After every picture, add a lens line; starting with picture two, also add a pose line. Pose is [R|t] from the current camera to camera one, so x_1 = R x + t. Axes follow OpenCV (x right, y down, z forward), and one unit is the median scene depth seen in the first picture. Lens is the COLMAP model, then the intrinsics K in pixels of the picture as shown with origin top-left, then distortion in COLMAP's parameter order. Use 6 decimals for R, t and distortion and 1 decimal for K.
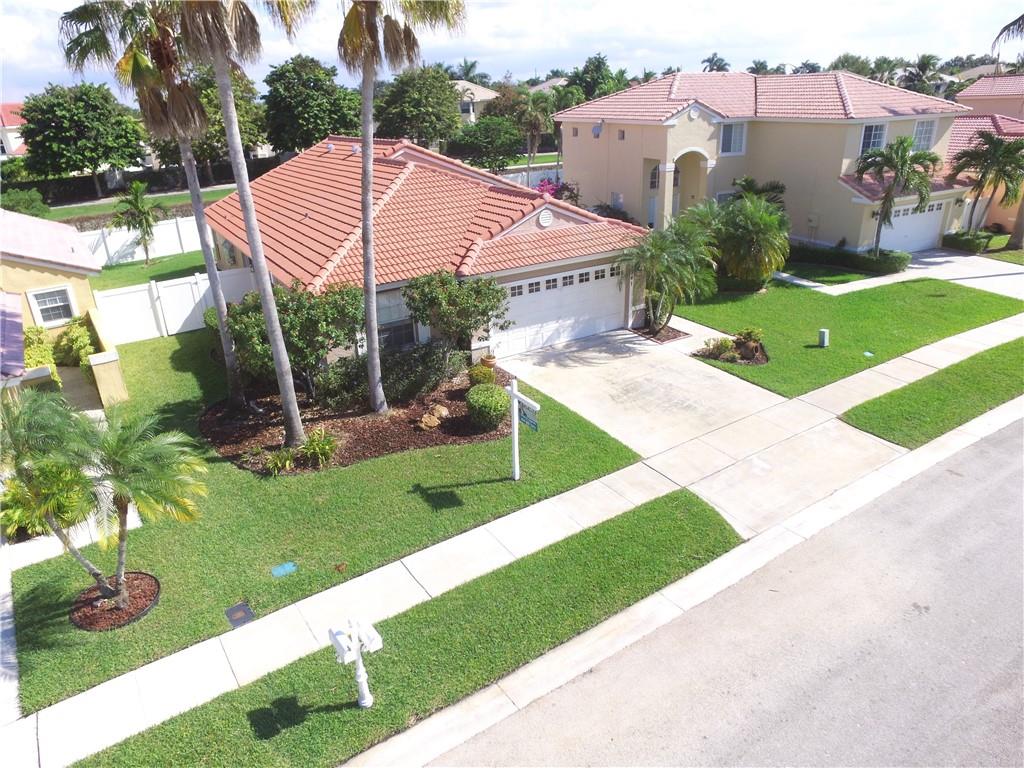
lens RADIAL K [[687.8, 0, 492.4], [0, 687.8, 396.2], [0, 0, 1]] dist [-0.124185, 0.089244]
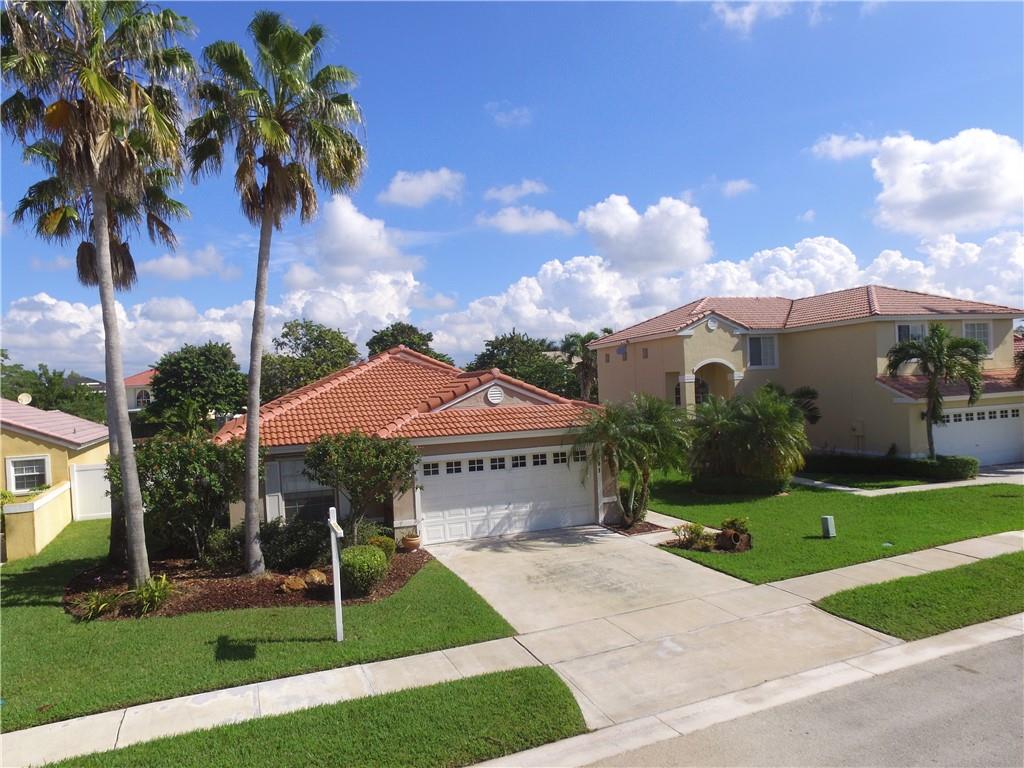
lens RADIAL K [[687.8, 0, 492.4], [0, 687.8, 396.2], [0, 0, 1]] dist [-0.124185, 0.089244]
pose [[0.982889, -0.004698, -0.184138, 0.237312], [-0.068185, 0.919380, -0.387416, 0.101095], [0.171113, 0.393342, 0.903328, 0.144998]]
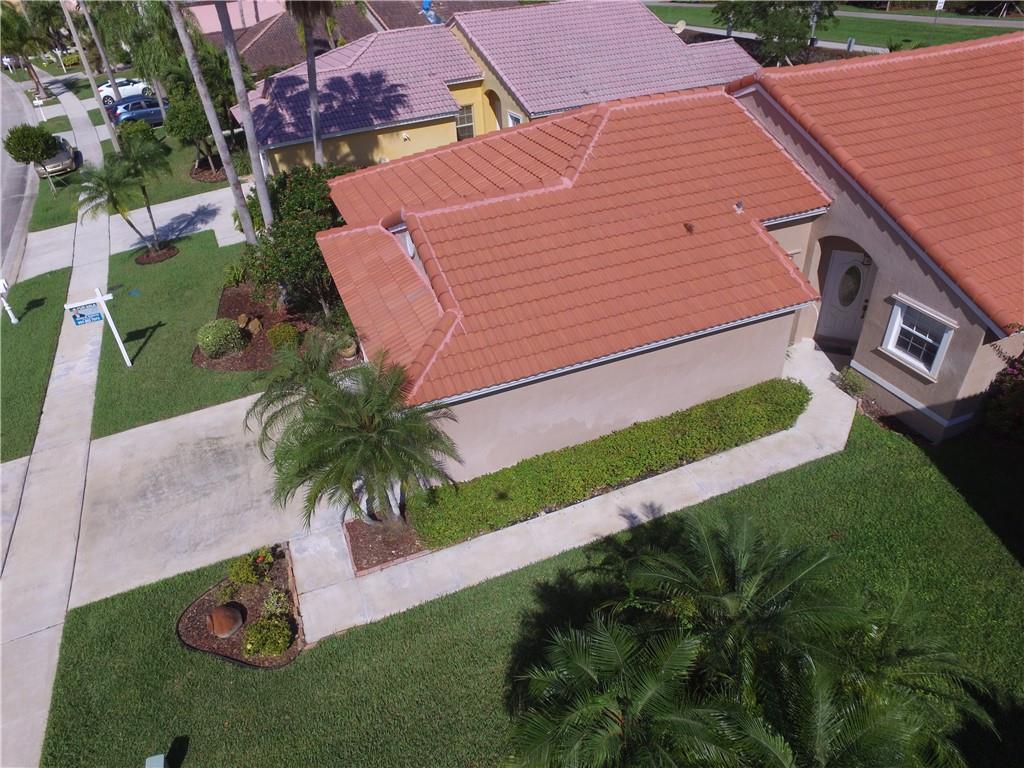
lens RADIAL K [[687.8, 0, 492.4], [0, 687.8, 396.2], [0, 0, 1]] dist [-0.124185, 0.089244]
pose [[-0.162457, 0.612336, -0.773726, 0.606687], [-0.341903, 0.700629, 0.626275, -0.556042], [0.925586, 0.366282, 0.095537, 1.019391]]
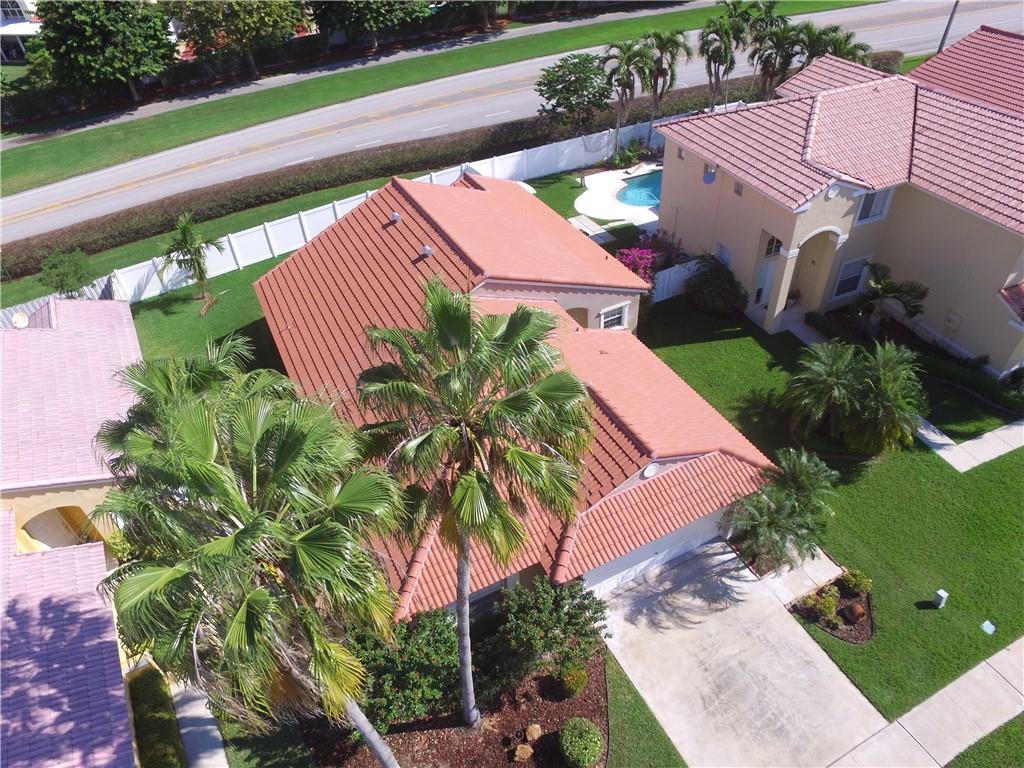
lens RADIAL K [[687.8, 0, 492.4], [0, 687.8, 396.2], [0, 0, 1]] dist [-0.124185, 0.089244]
pose [[0.996447, 0.034715, -0.076733, -0.060653], [-0.009593, 0.951949, 0.306107, -0.599630], [0.083672, -0.304284, 0.948900, 0.158894]]
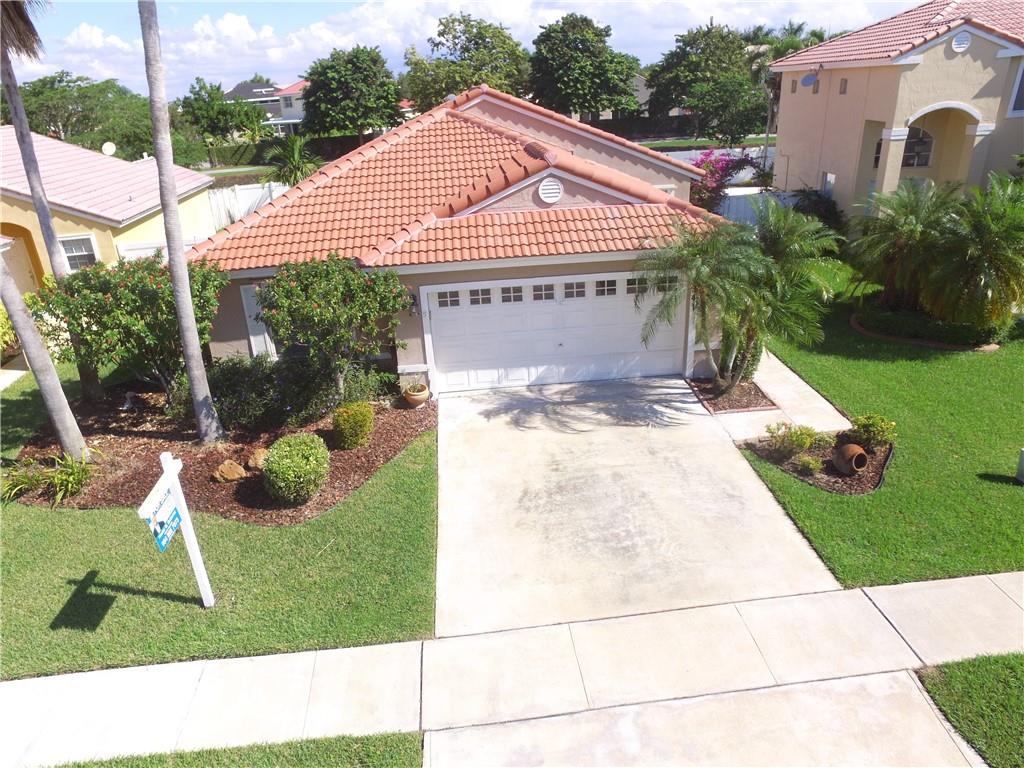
lens RADIAL K [[687.8, 0, 492.4], [0, 687.8, 396.2], [0, 0, 1]] dist [-0.124185, 0.089244]
pose [[0.889984, 0.180402, -0.418788, 0.321786], [-0.167938, 0.983533, 0.066785, -0.098704], [0.423940, 0.010893, 0.905625, 0.378250]]
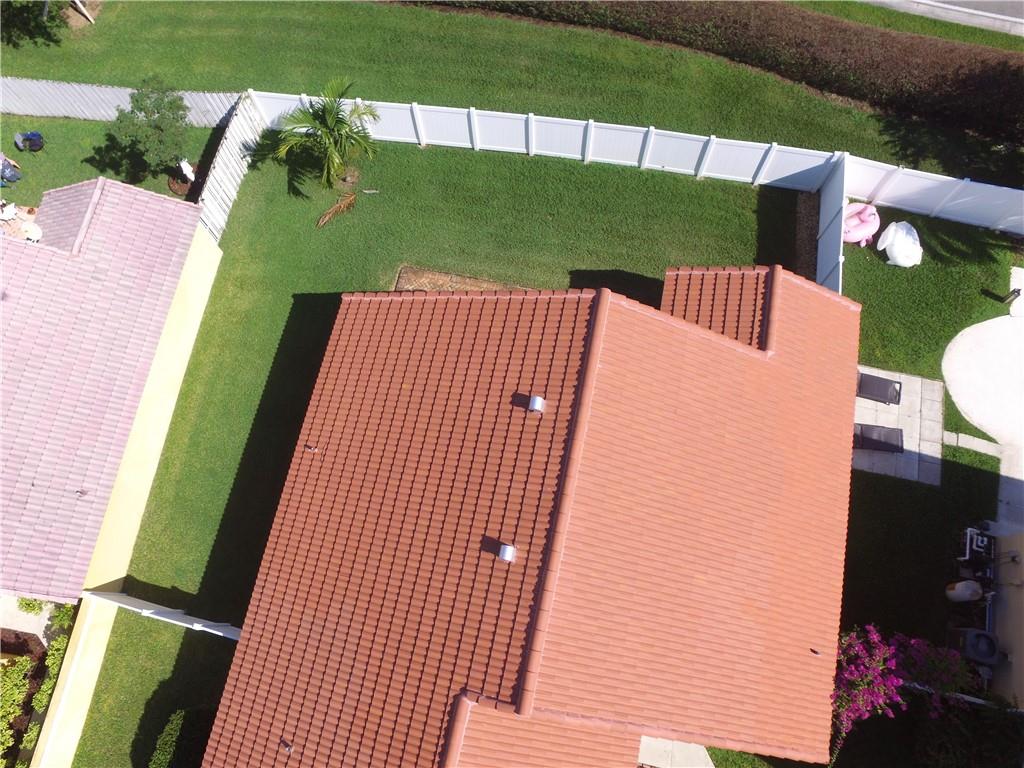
lens RADIAL K [[687.8, 0, 492.4], [0, 687.8, 396.2], [0, 0, 1]] dist [-0.124185, 0.089244]
pose [[0.731281, 0.650454, -0.205275, -0.238225], [-0.261957, 0.545709, 0.795977, -1.075727], [0.629767, -0.528310, 0.569458, 1.008433]]
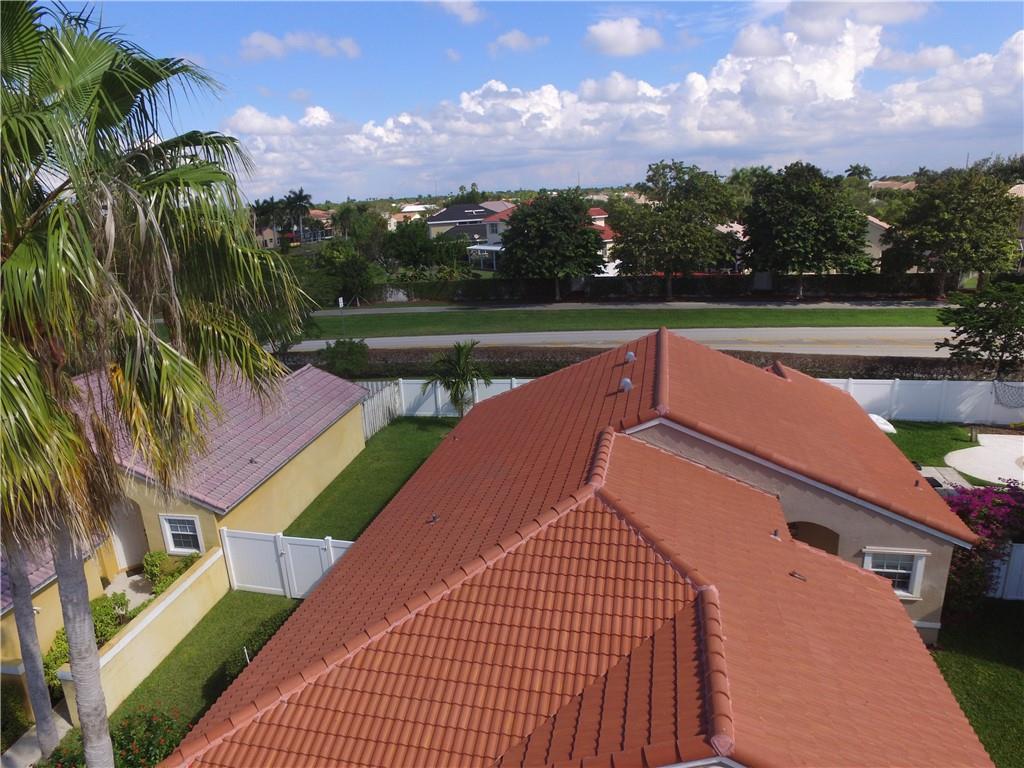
lens RADIAL K [[687.8, 0, 492.4], [0, 687.8, 396.2], [0, 0, 1]] dist [-0.124185, 0.089244]
pose [[0.716632, 0.201654, -0.667664, 0.187252], [-0.265877, 0.963990, 0.005776, -0.426467], [0.644786, 0.173377, 0.744441, 0.571018]]
